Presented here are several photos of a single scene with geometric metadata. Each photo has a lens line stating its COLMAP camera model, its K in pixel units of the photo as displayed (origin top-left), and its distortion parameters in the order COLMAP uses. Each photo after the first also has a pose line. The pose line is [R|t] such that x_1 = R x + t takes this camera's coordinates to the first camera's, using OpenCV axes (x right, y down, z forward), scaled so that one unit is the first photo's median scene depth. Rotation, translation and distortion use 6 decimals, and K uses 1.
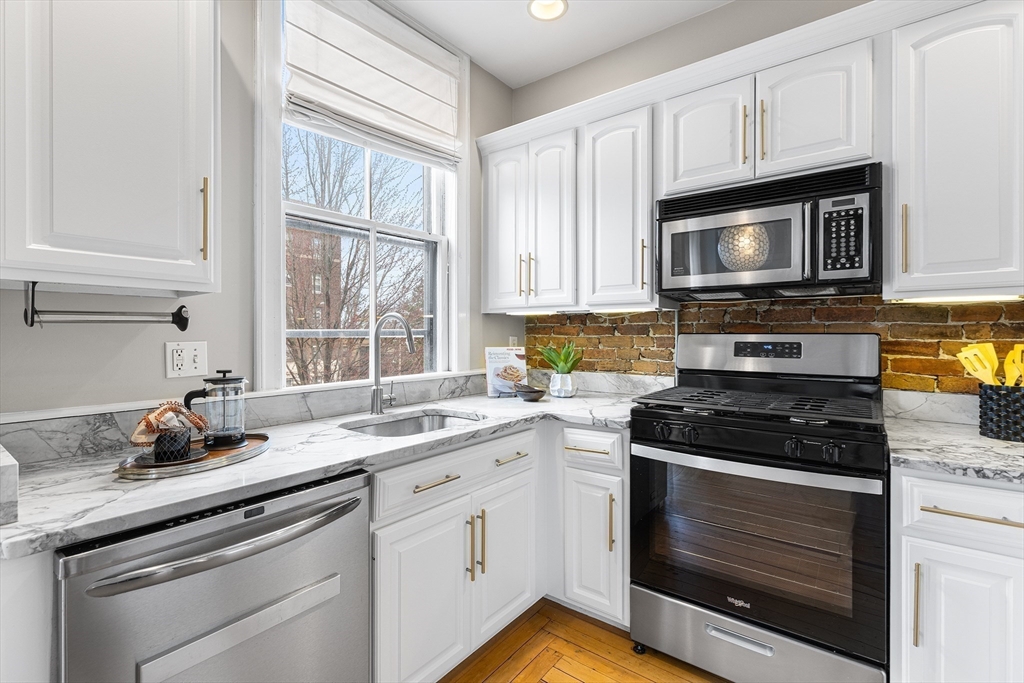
lens RADIAL K [[463.0, 0, 512.7], [0, 463.0, 334.4], [0, 0, 1]] dist [0.004385, -0.000212]
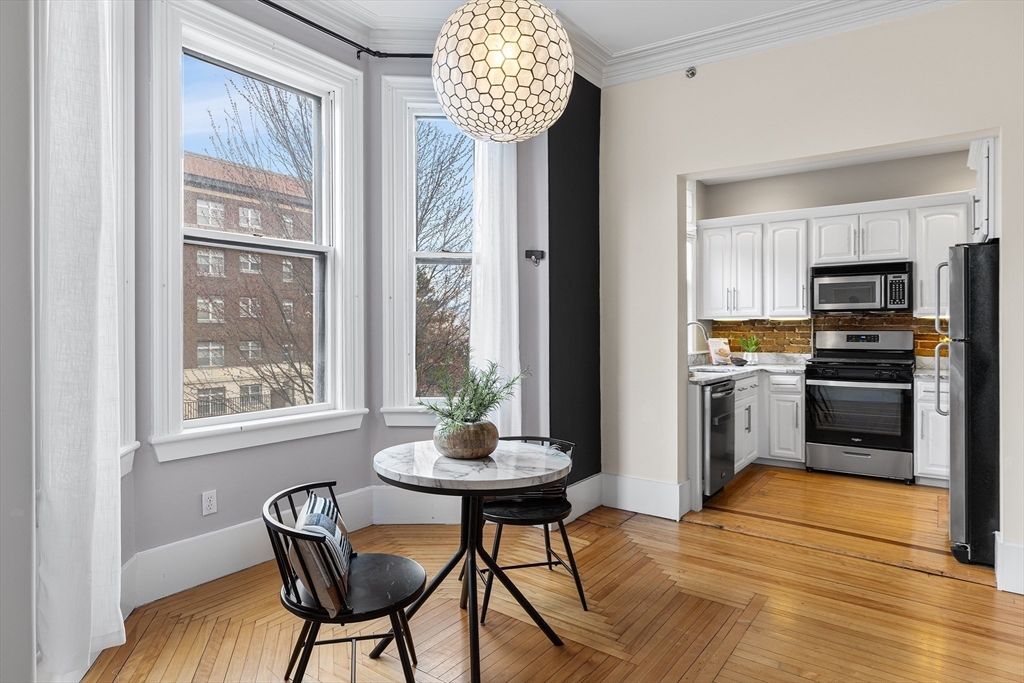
lens RADIAL K [[572.4, 0, 523.3], [0, 572.4, 330.9], [0, 0, 1]] dist [0.000486, 0.000344]
pose [[0.999604, -0.003101, 0.027983, -1.169115], [0.003115, 0.999995, -0.000462, -0.005041], [-0.027982, 0.000549, 0.999608, -1.706040]]
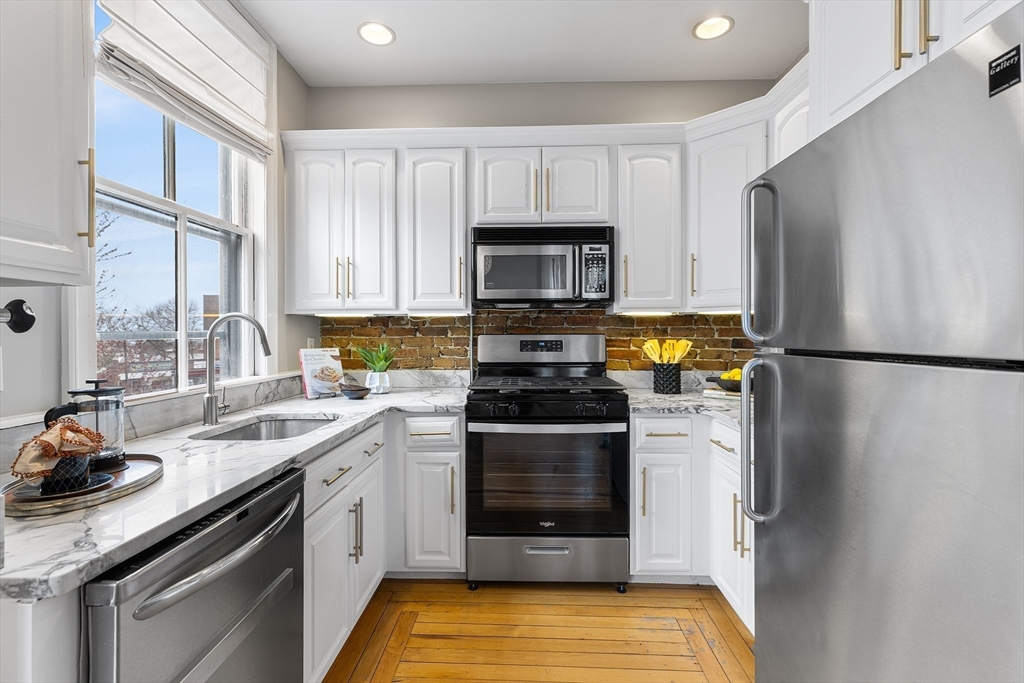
lens RADIAL K [[463.0, 0, 508.6], [0, 463.0, 335.3], [0, 0, 1]] dist [0.004385, -0.000212]
pose [[0.817087, -0.003846, 0.576501, -0.359582], [0.004498, 0.999990, 0.000295, 0.000746], [-0.576497, 0.002352, 0.817096, -0.076473]]
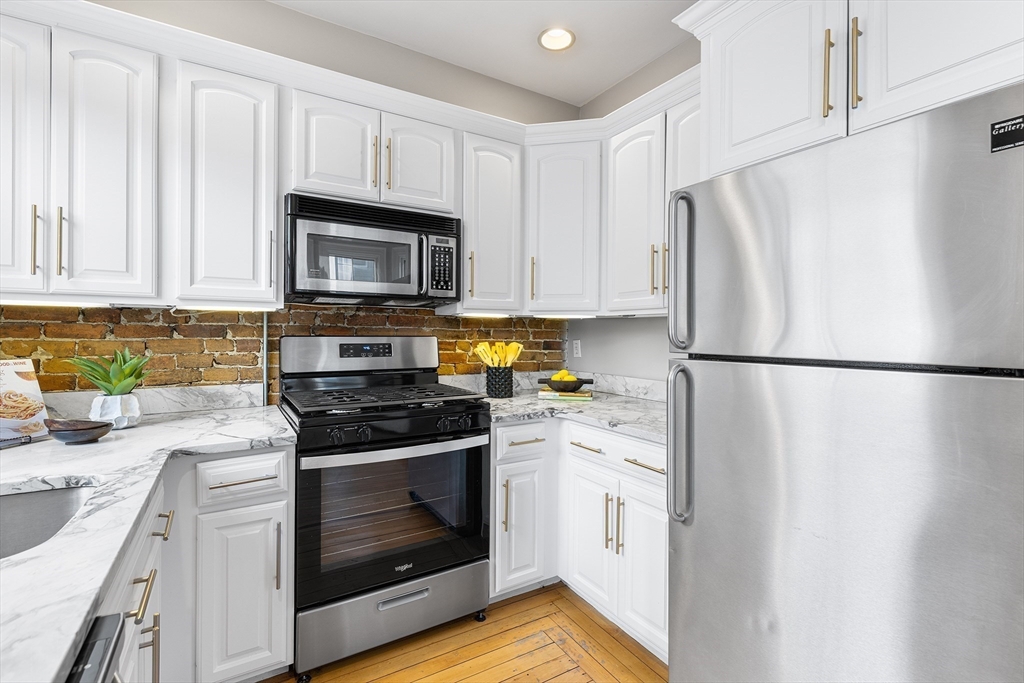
lens RADIAL K [[463.0, 0, 506.3], [0, 463.0, 332.9], [0, 0, 1]] dist [0.004385, -0.000212]
pose [[0.373375, 0.002233, 0.927678, -0.427076], [-0.002758, 0.999995, -0.001297, -0.010327], [-0.927676, -0.002075, 0.373380, 0.277059]]
